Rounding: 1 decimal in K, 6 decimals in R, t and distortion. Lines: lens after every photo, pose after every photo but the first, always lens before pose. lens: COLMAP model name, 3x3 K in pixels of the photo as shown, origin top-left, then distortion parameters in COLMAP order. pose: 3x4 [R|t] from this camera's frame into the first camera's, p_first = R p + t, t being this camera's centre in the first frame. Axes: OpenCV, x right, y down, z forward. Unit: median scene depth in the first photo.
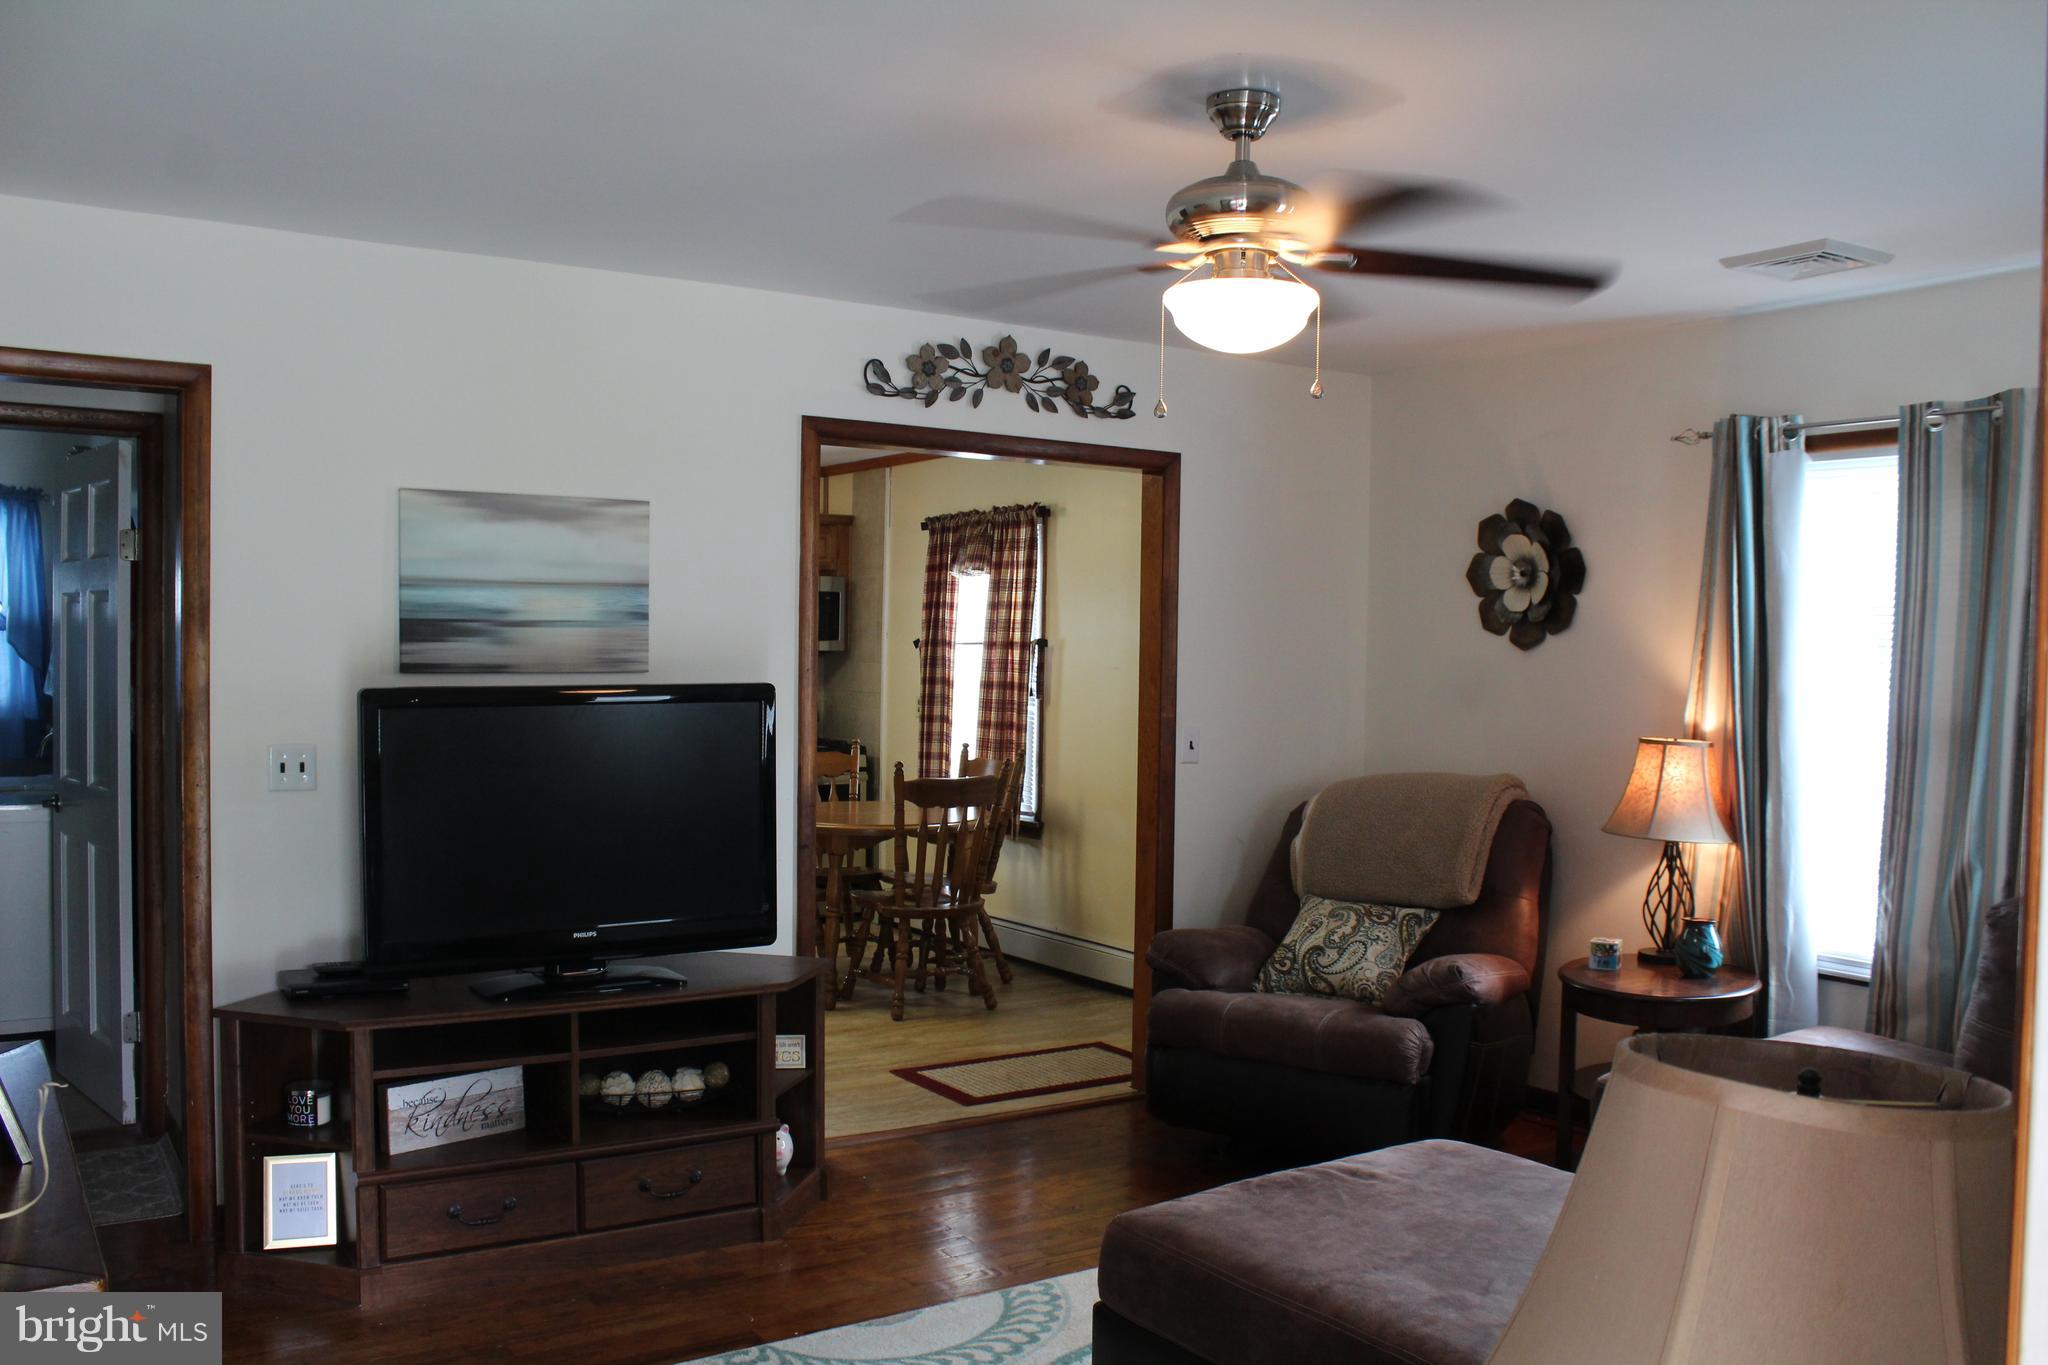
lens RADIAL K [[1826.8, 0, 1024.0], [0, 1826.8, 682.5], [0, 0, 1]] dist [-0.159038, 0.193971]
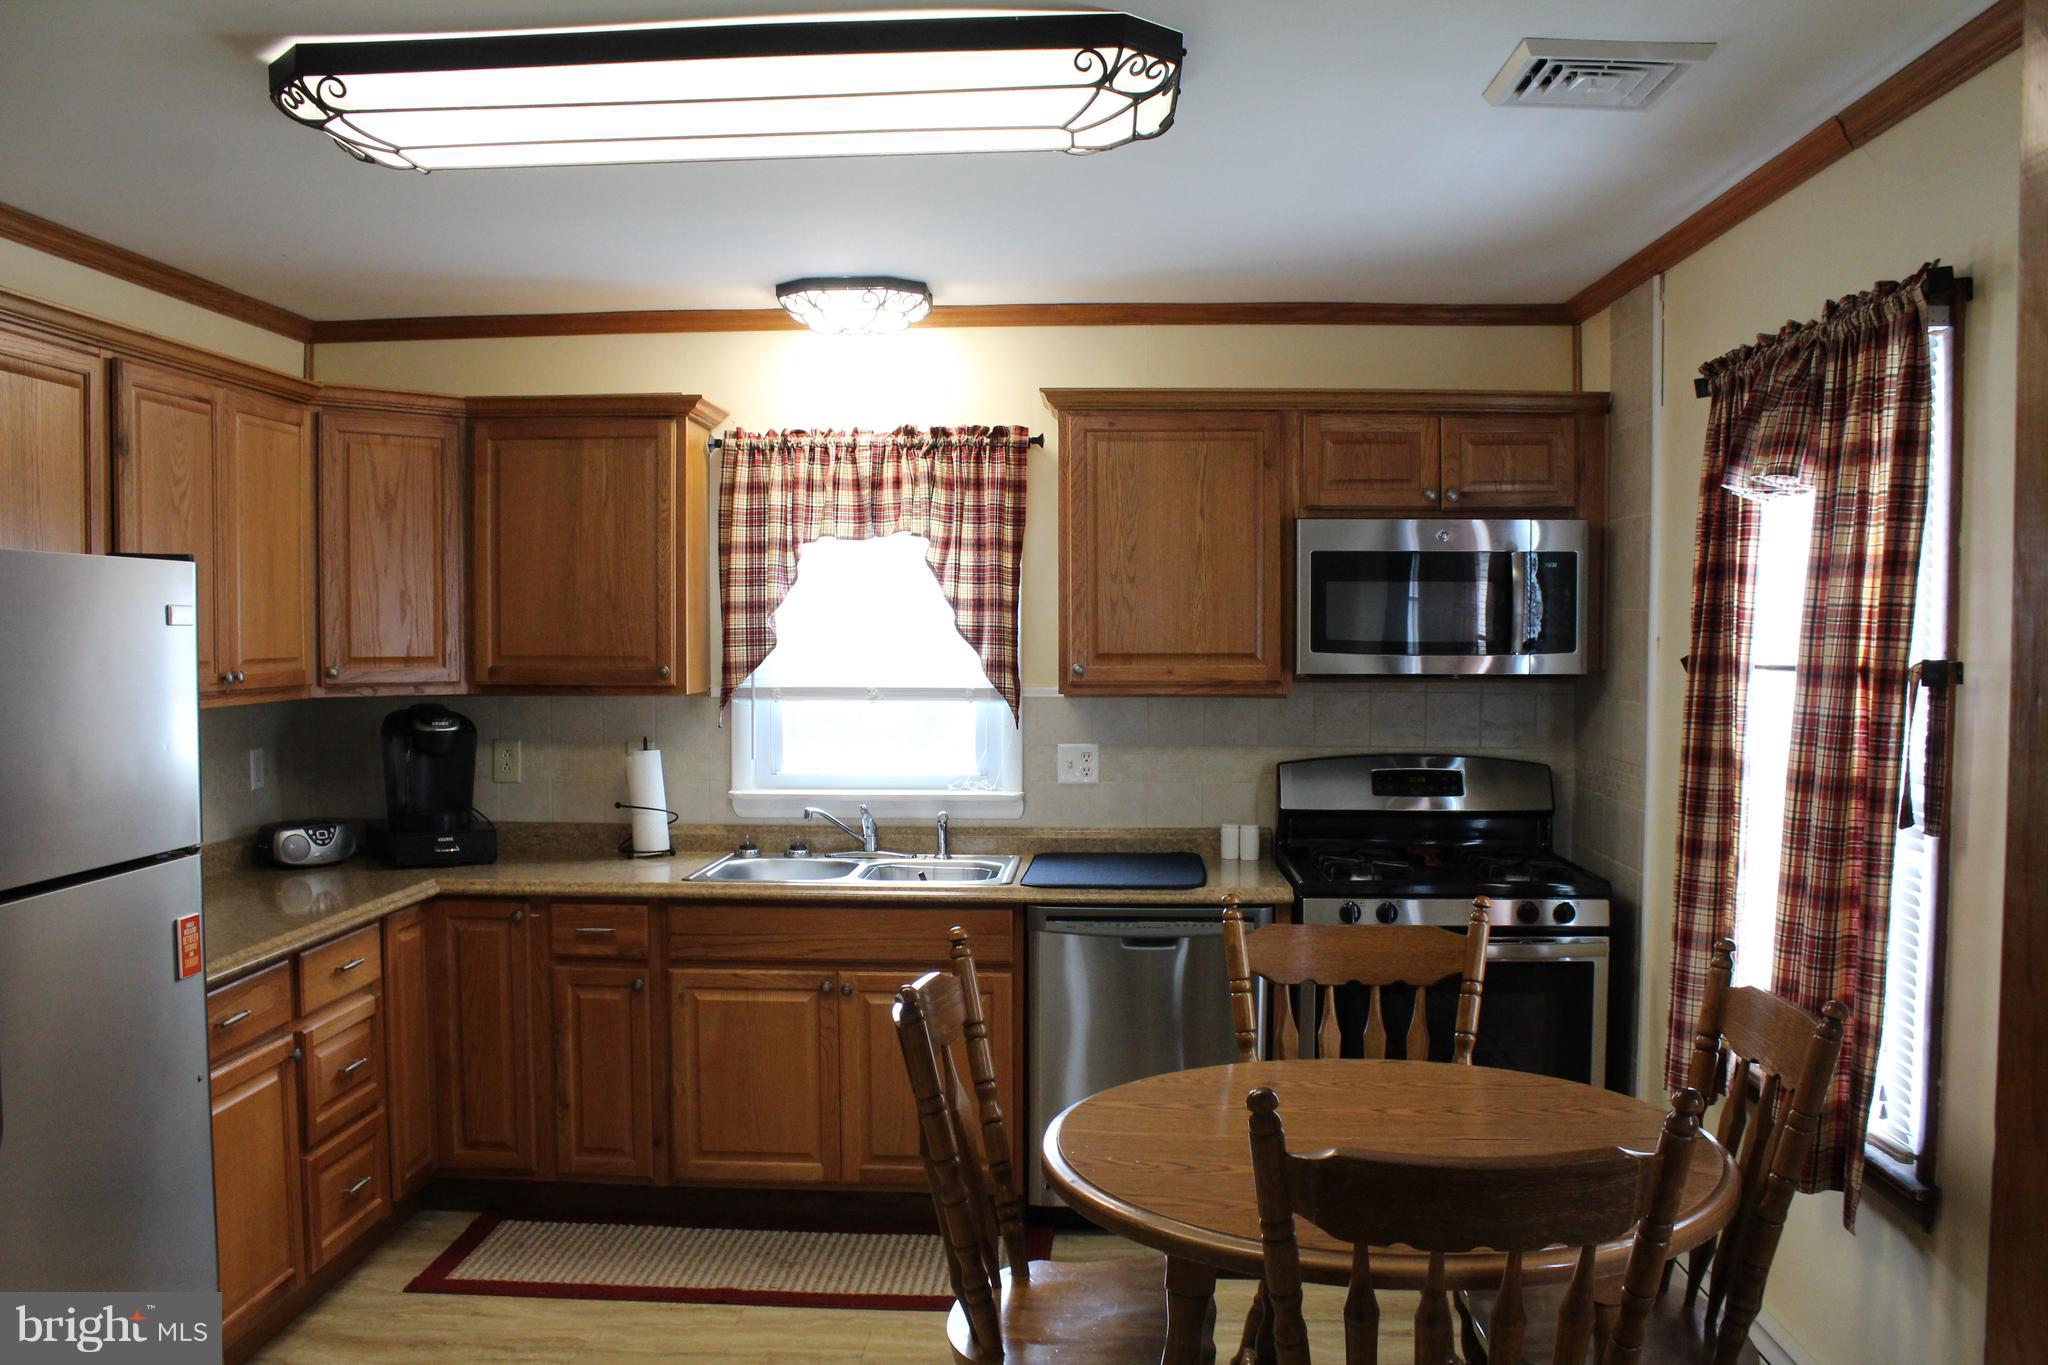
lens RADIAL K [[1826.8, 0, 1024.0], [0, 1826.8, 682.5], [0, 0, 1]] dist [-0.159038, 0.193971]
pose [[0.825224, 0.013236, -0.564650, 0.054351], [-0.012177, 0.999910, 0.005642, -0.018928], [0.564674, 0.002219, 0.825311, 0.611089]]
